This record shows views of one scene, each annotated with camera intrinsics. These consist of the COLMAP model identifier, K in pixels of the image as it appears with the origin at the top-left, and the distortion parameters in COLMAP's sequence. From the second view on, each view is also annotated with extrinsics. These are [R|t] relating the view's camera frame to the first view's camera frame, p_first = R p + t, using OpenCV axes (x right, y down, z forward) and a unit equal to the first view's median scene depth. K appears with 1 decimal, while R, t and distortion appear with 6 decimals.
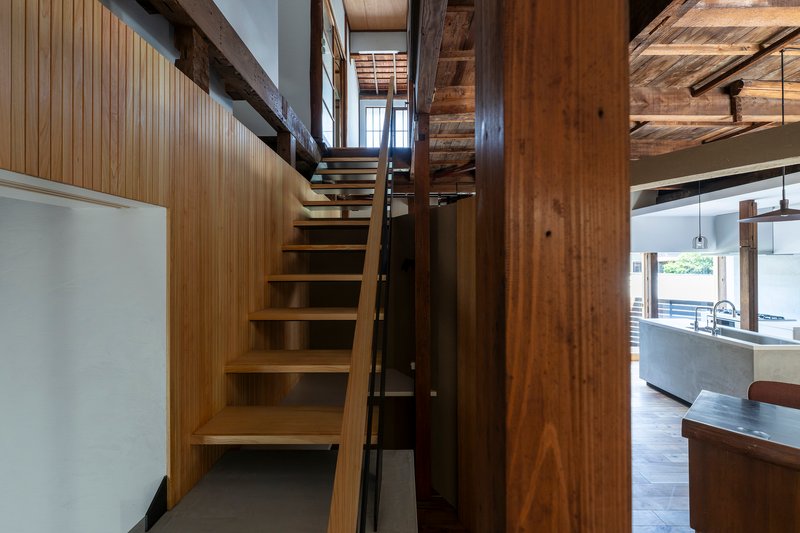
lens RADIAL K [[317.7, 0, 400.6], [0, 317.7, 260.8], [0, 0, 1]] dist [0.003070, -0.000023]
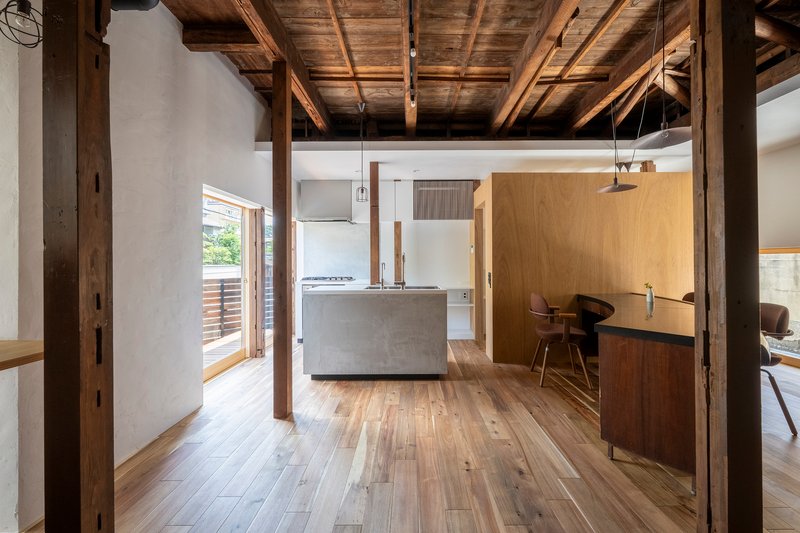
lens RADIAL K [[317.7, 0, 398.5], [0, 317.7, 258.4], [0, 0, 1]] dist [0.003070, -0.000023]
pose [[-0.001769, 0.012871, 0.999916, 0.040759], [0.003262, 0.999912, -0.012865, 0.127540], [-0.999993, 0.003239, -0.001811, 0.844827]]
